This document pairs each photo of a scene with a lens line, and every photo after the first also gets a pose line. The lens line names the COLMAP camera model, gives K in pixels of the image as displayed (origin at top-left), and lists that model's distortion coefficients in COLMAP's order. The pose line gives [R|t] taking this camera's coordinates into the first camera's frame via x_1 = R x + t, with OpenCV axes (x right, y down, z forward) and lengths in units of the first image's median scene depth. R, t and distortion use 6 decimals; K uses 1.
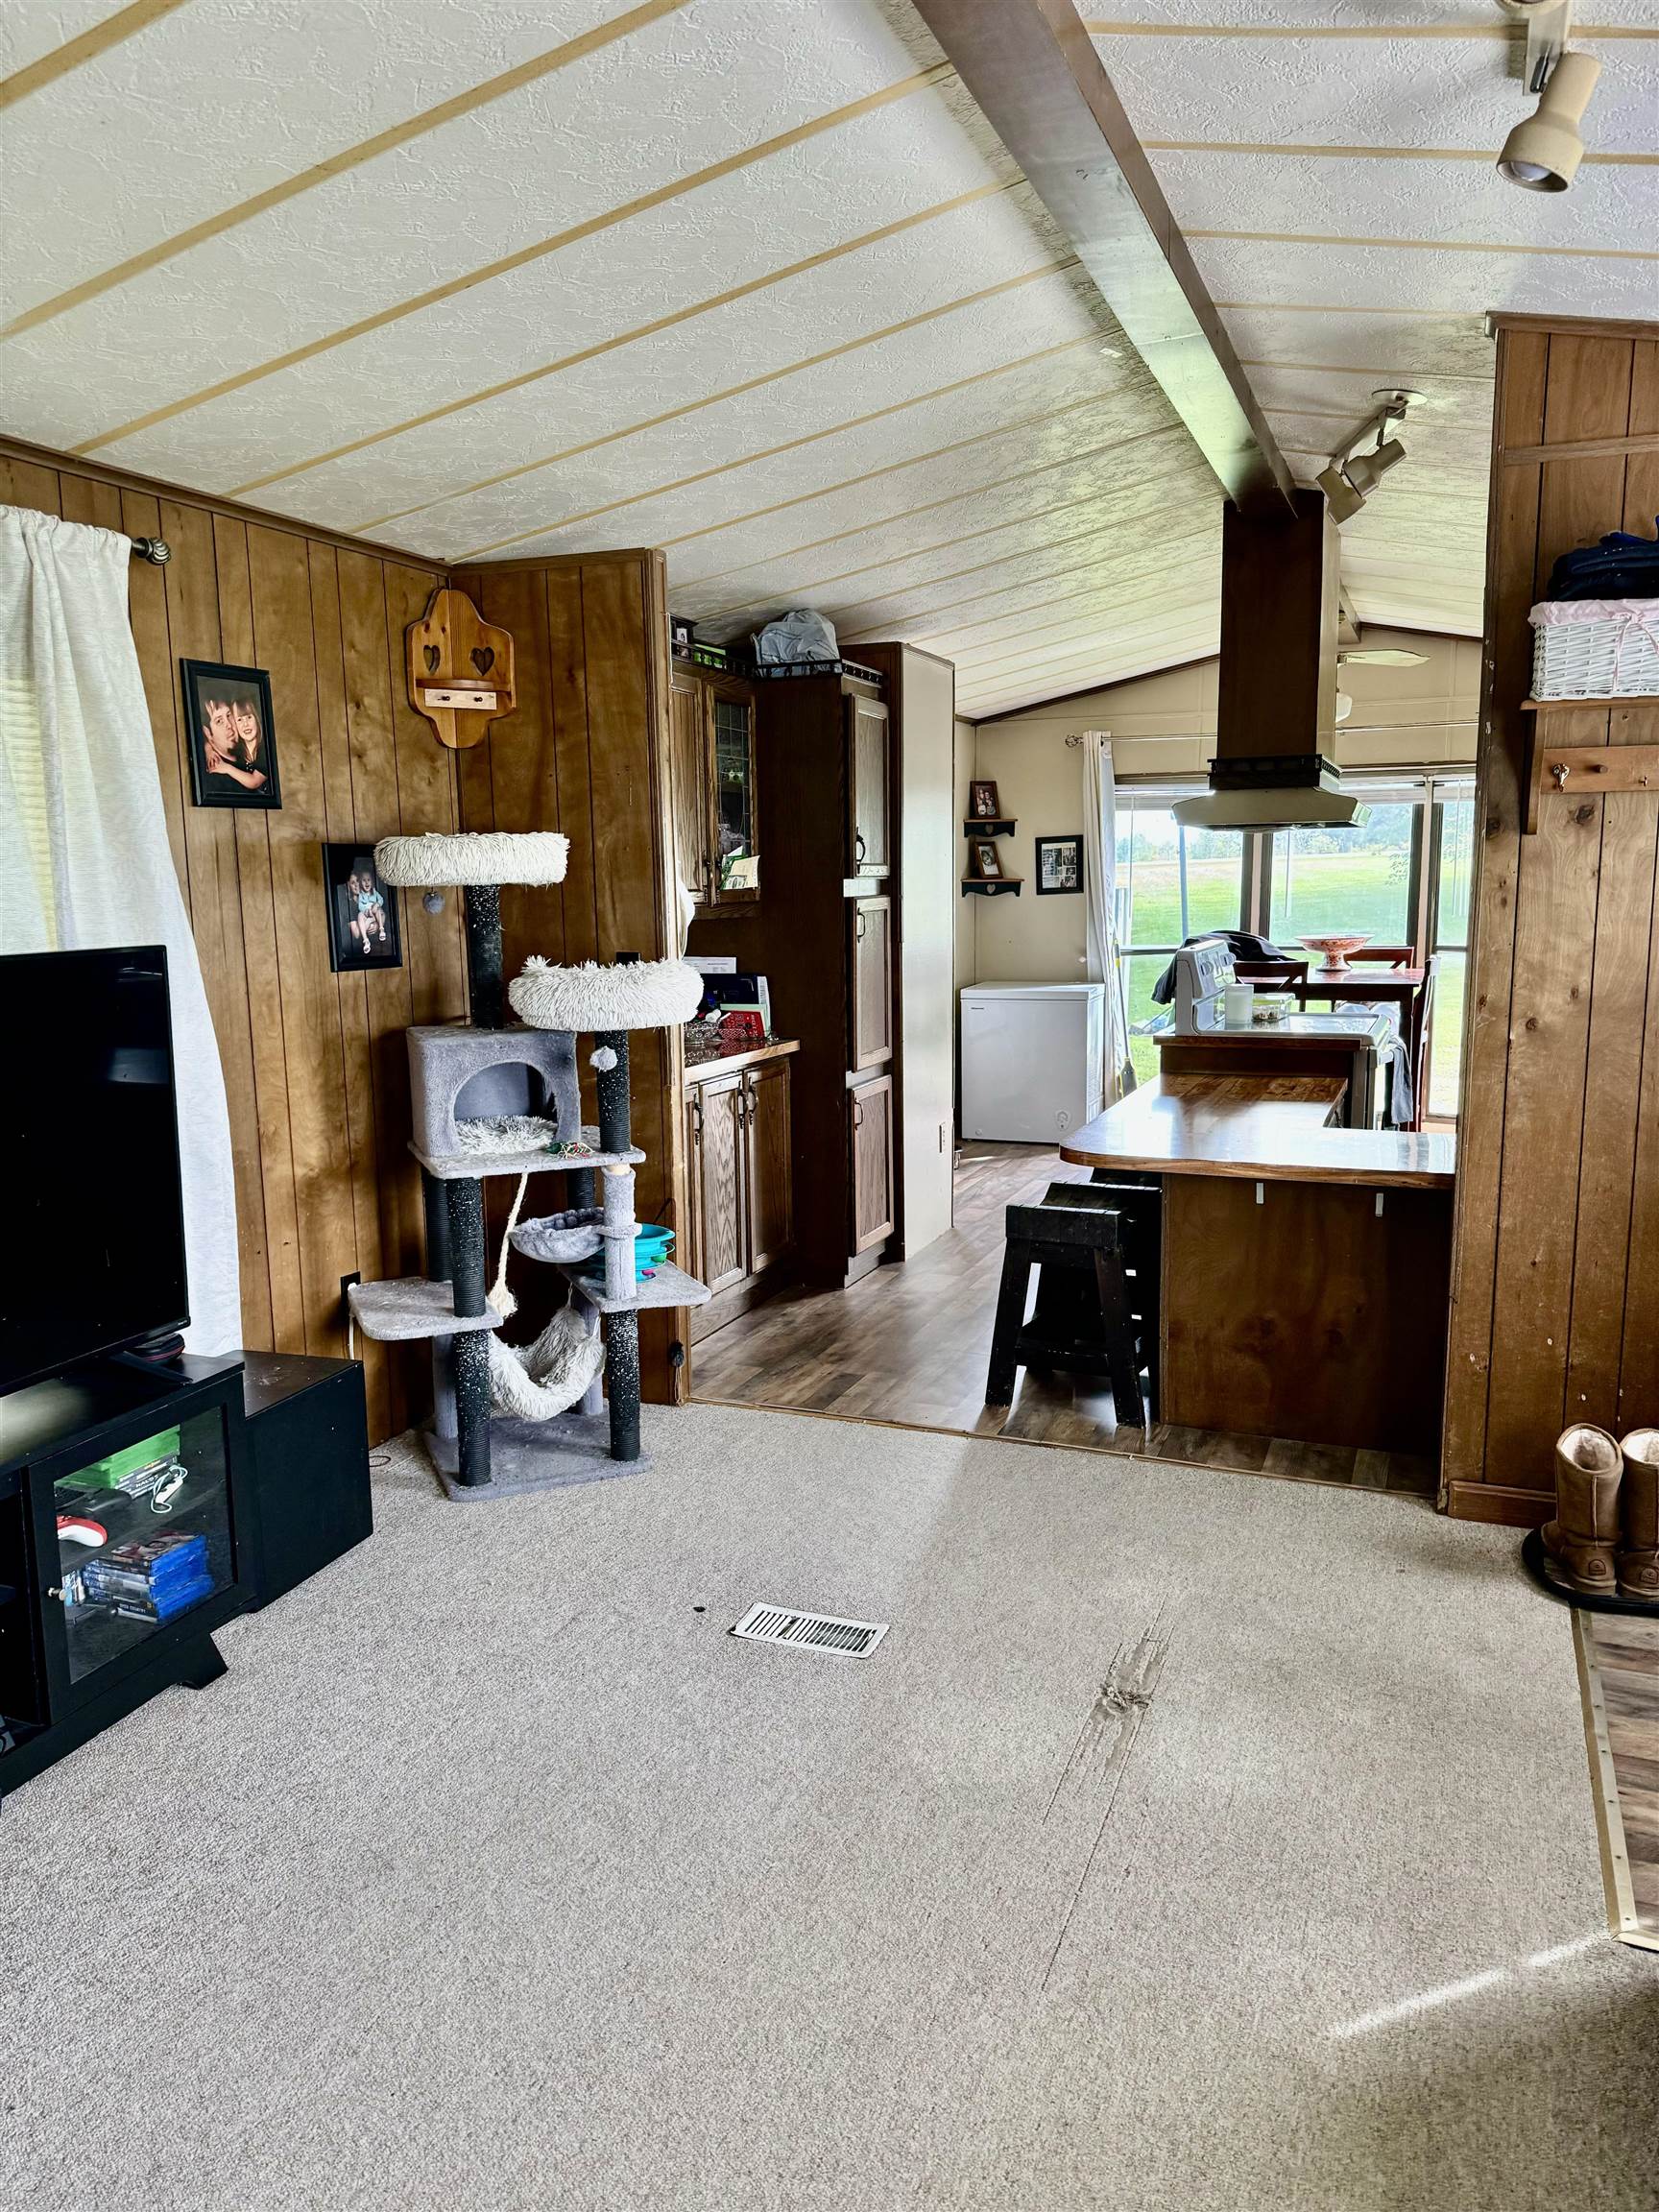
lens RADIAL K [[1549.2, 0, 820.7], [0, 1549.2, 1107.6], [0, 0, 1]] dist [0.051139, -0.062468]
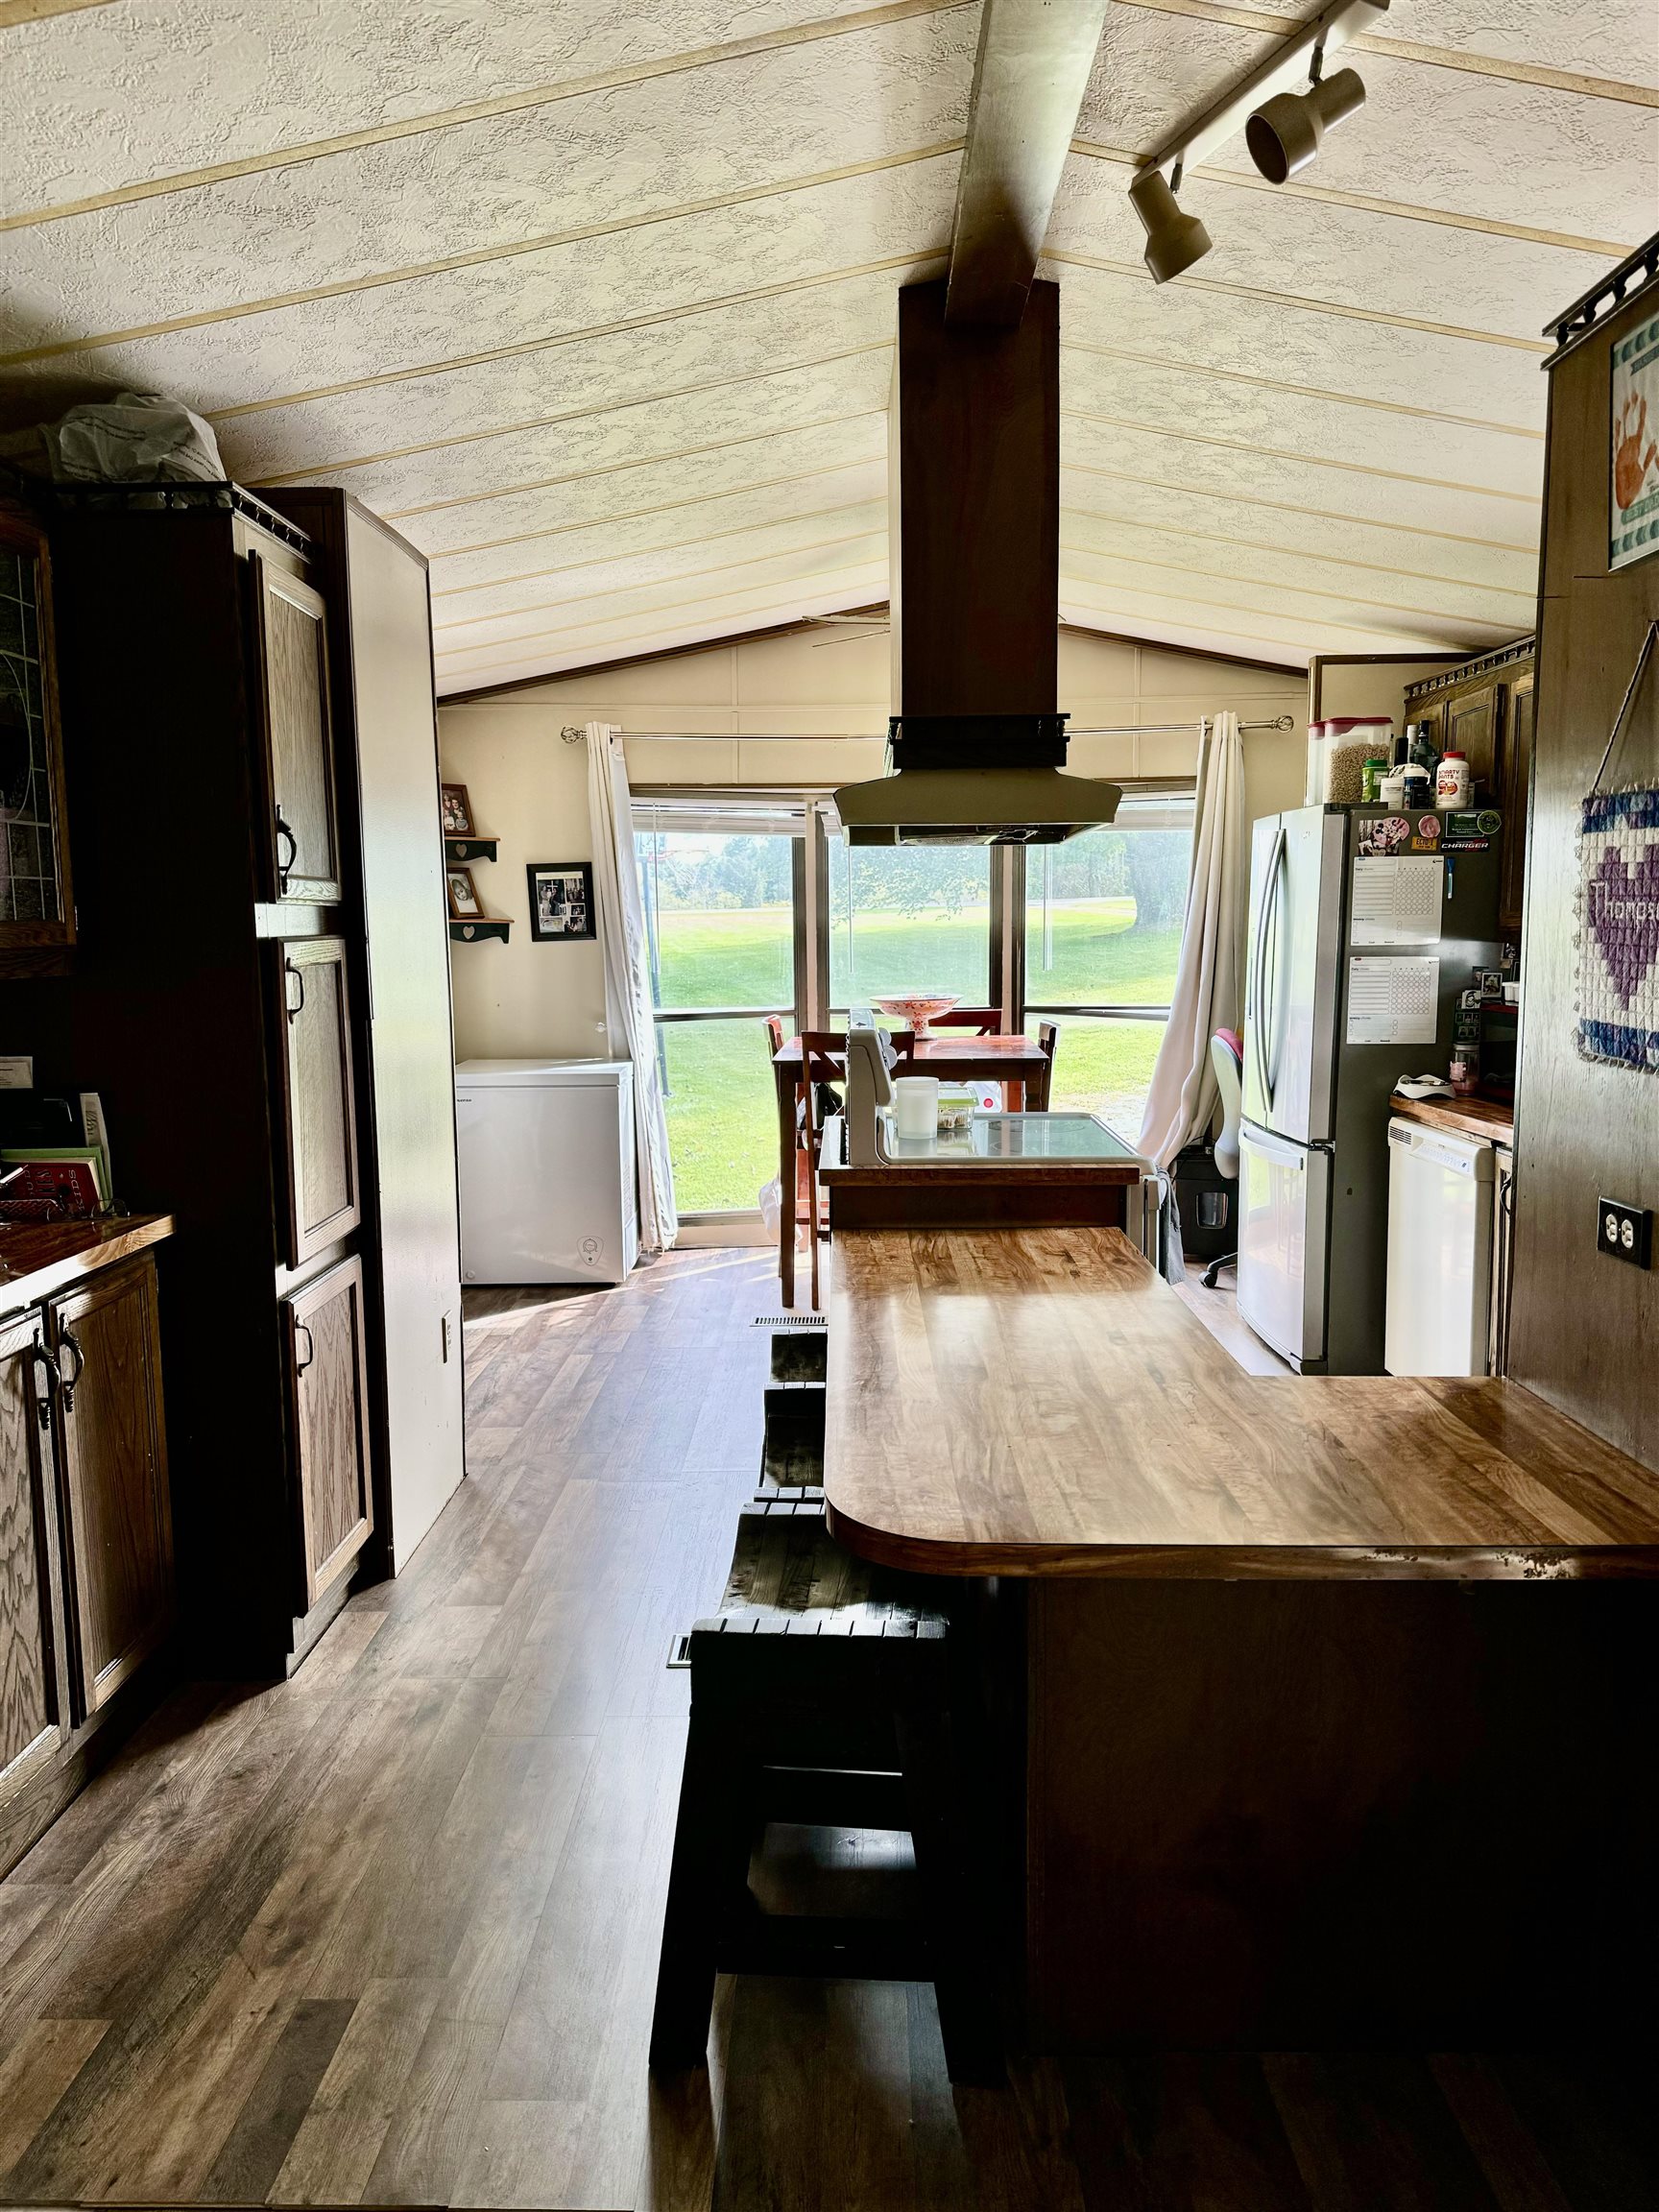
lens RADIAL K [[1549.2, 0, 828.7], [0, 1549.2, 1121.9], [0, 0, 1]] dist [0.051139, -0.062468]
pose [[0.931059, -0.039486, 0.362725, 0.001265], [0.048379, 0.998709, -0.015462, -0.054662], [-0.361646, 0.031944, 0.931768, 0.430061]]
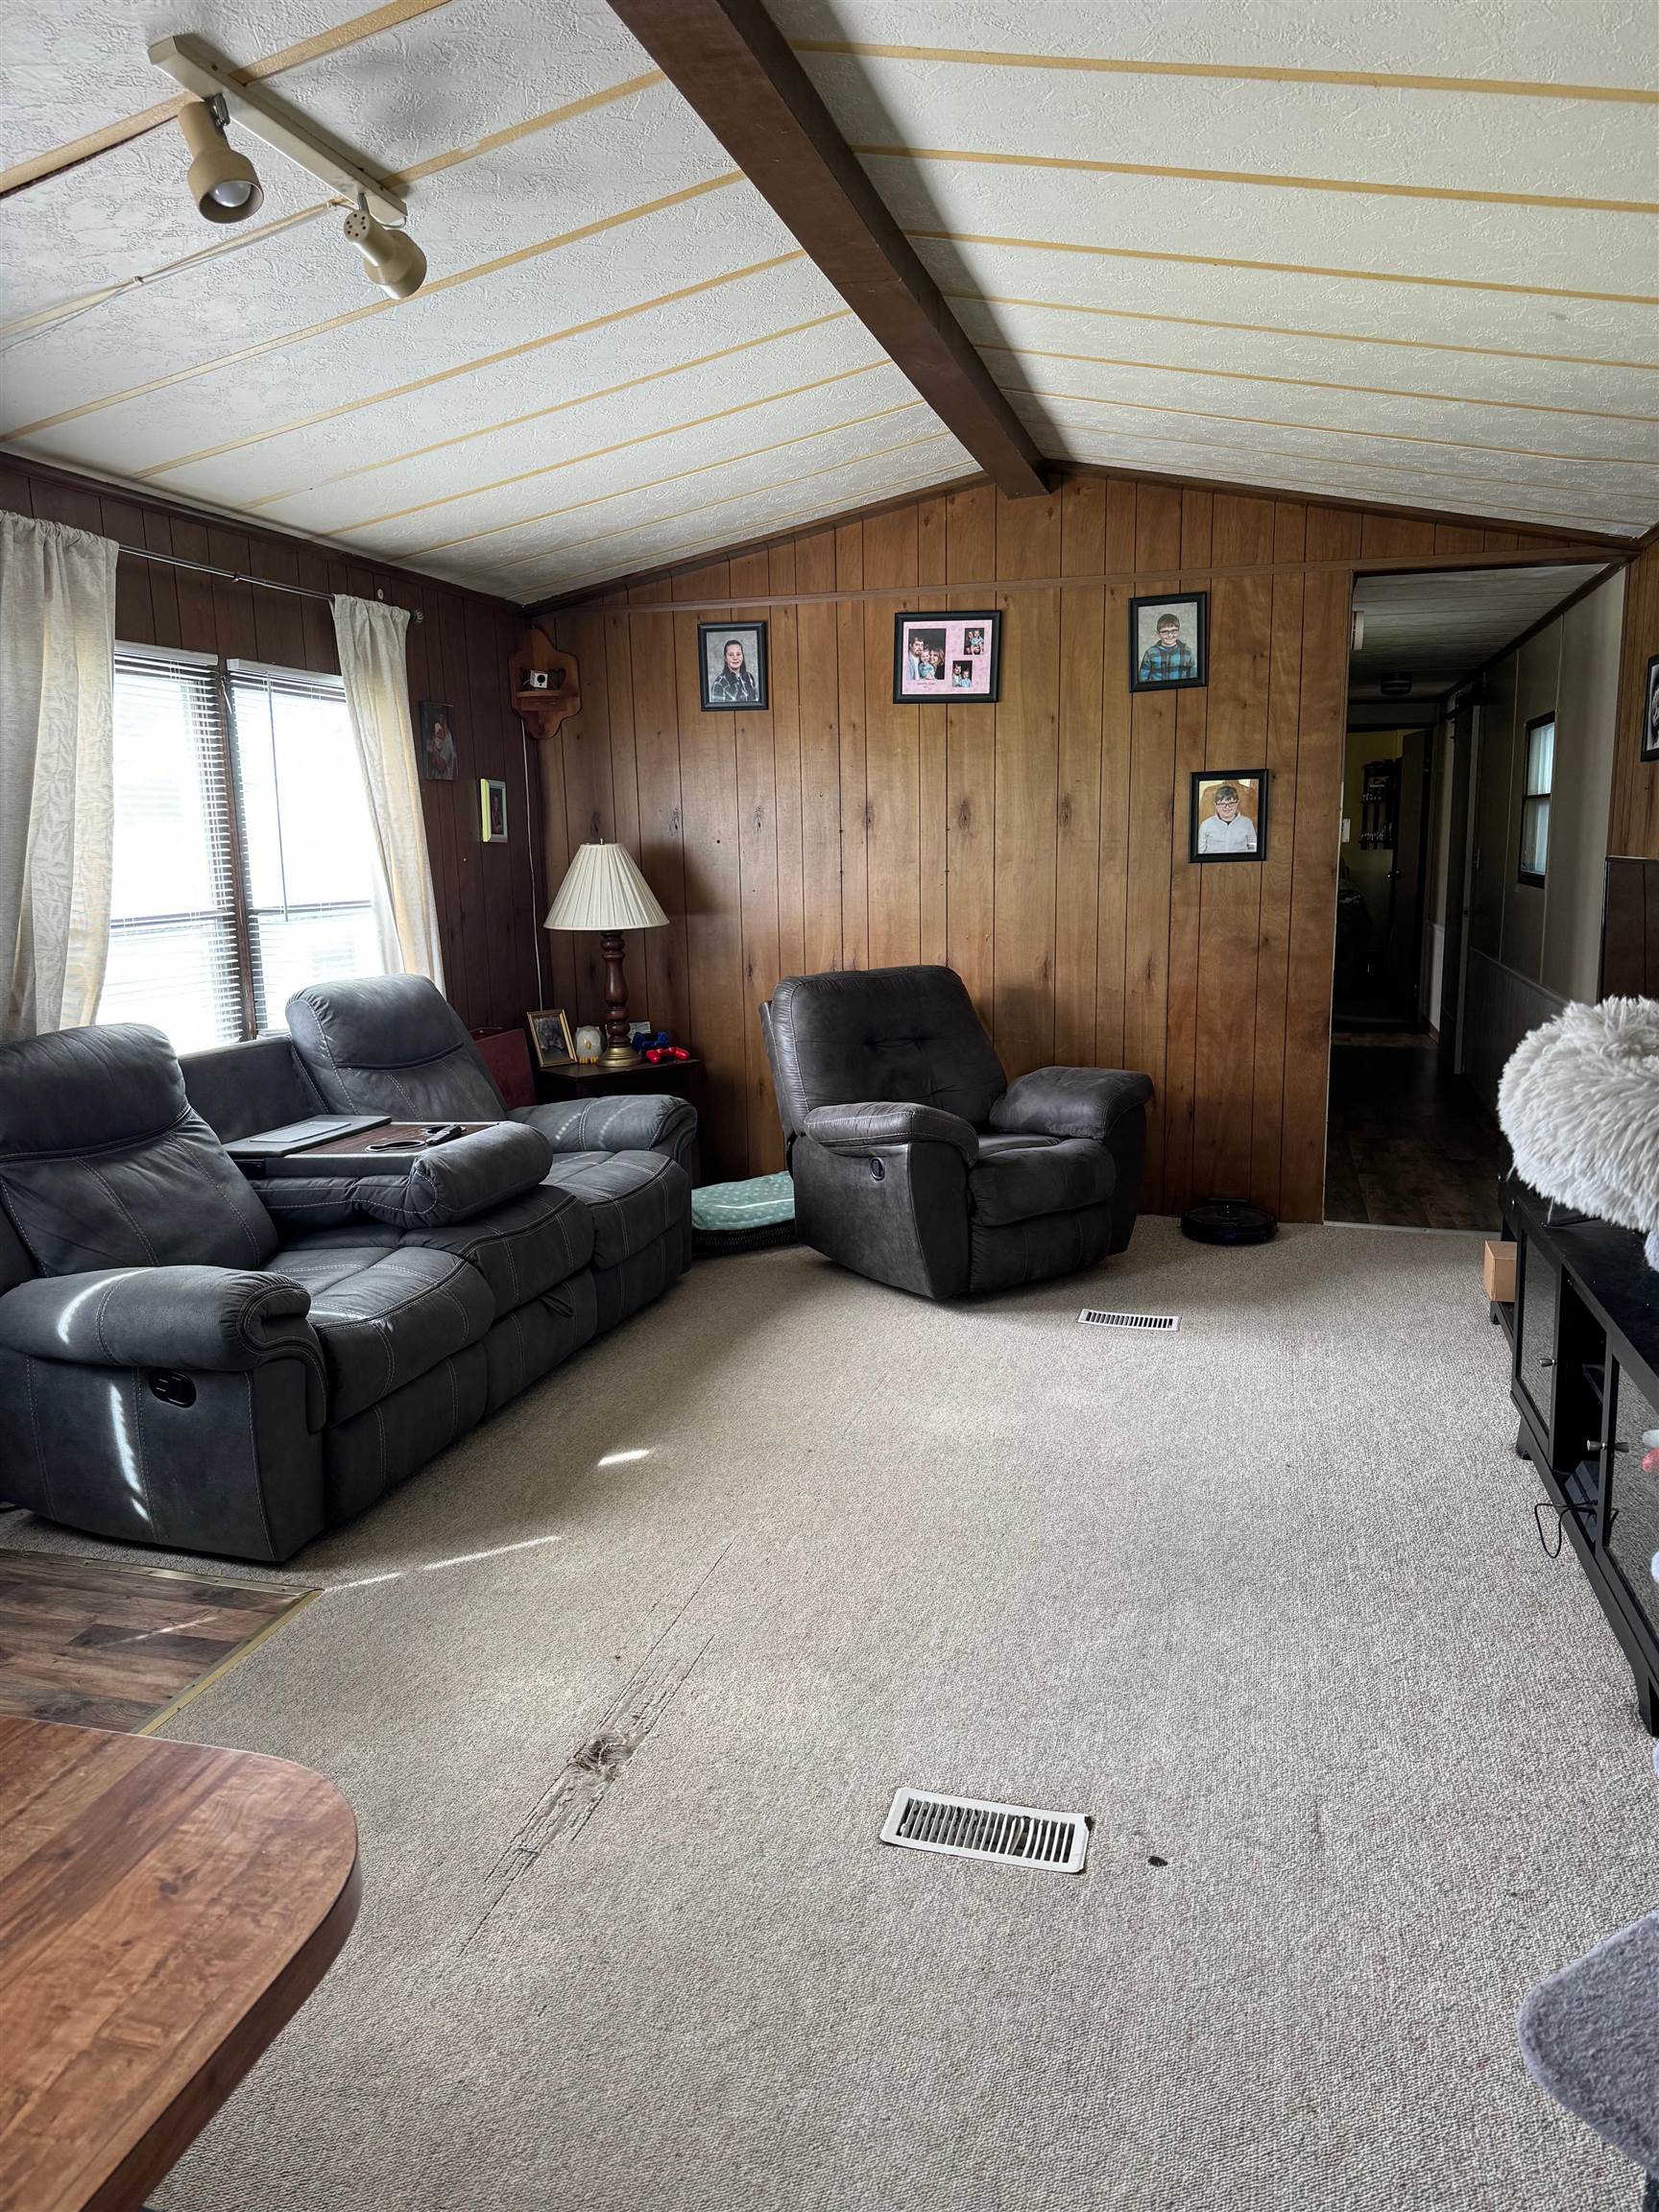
lens RADIAL K [[1549.2, 0, 818.5], [0, 1549.2, 1112.4], [0, 0, 1]] dist [0.051139, -0.062468]
pose [[-0.993093, 0.057504, -0.102275, 0.130876], [0.022030, 0.947551, 0.318845, -0.232519], [0.115246, 0.314389, -0.942273, 1.619193]]
